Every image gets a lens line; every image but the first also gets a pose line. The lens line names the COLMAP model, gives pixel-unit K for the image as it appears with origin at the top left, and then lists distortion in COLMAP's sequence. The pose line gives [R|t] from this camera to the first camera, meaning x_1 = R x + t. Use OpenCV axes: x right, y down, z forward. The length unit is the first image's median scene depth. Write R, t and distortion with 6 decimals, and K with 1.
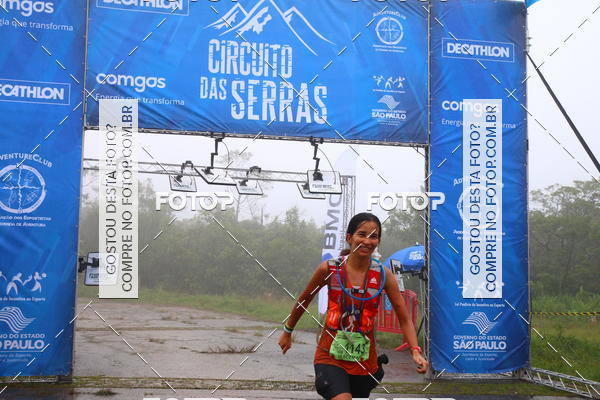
lens RADIAL K [[805.7, 0, 300.0], [0, 805.7, 200.0], [0, 0, 1]] dist [-0.002313, 0.410552]
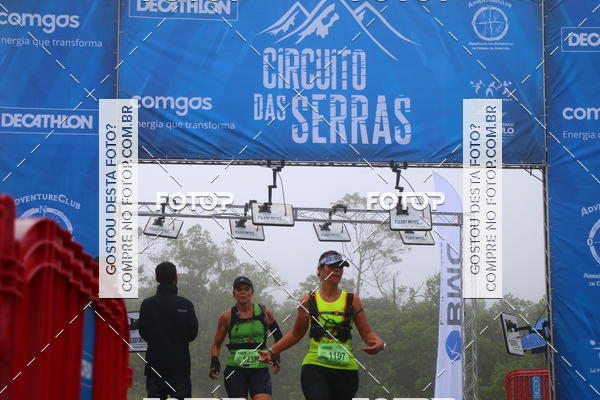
lens RADIAL K [[1275.2, 0, 300.0], [0, 1275.2, 200.0], [0, 0, 1]] dist [0.300152, 0.259072]
pose [[0.989710, -0.036892, -0.138251, 0.098441], [0.028376, 0.997605, -0.063076, 0.038499], [0.140247, 0.058504, 0.988387, -0.274541]]
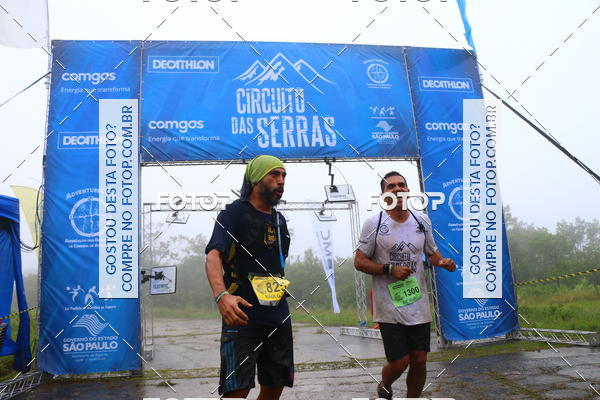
lens RADIAL K [[484.1, 0, 300.0], [0, 484.1, 200.0], [0, 0, 1]] dist [-0.194891, 0.184083]
pose [[0.995633, -0.092629, -0.011614, -0.021636], [0.090772, 0.989629, -0.111329, 0.063181], [0.021805, 0.109789, 0.993716, 0.282298]]
